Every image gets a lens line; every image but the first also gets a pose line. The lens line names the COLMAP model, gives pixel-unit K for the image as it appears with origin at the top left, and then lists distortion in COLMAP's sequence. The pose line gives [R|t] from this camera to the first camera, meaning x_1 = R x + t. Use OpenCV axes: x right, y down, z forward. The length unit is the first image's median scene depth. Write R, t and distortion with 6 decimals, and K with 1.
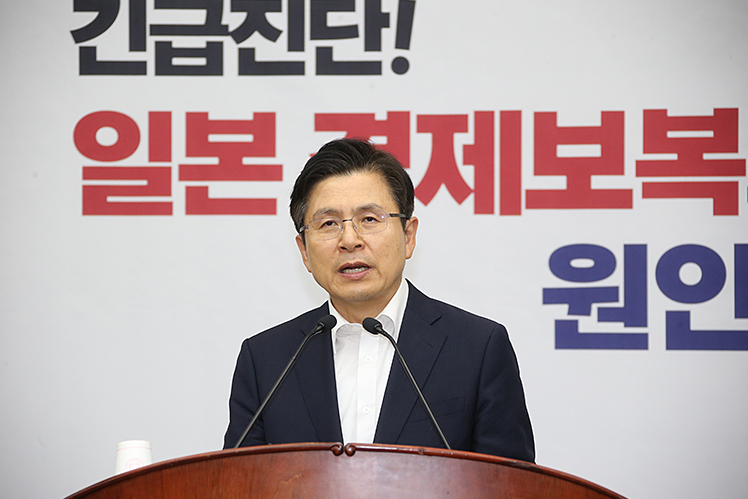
lens RADIAL K [[3717.7, 0, 387.6], [0, 3717.7, 253.2], [0, 0, 1]] dist [1.394665, 0.000000]
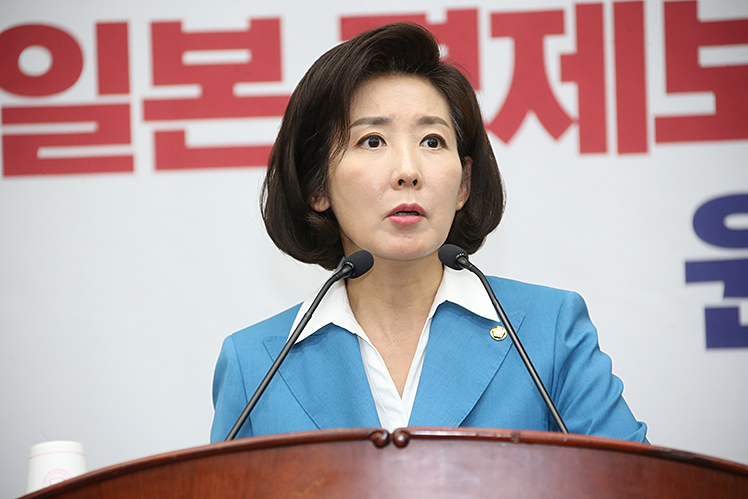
lens RADIAL K [[4449.1, 0, 378.7], [0, 4449.1, 249.2], [0, 0, 1]] dist [1.674743, 0.000000]
pose [[0.999430, -0.032607, -0.008752, -0.006506], [0.032428, 0.999276, -0.019920, 0.021549], [0.009395, 0.019624, 0.999763, 0.185648]]
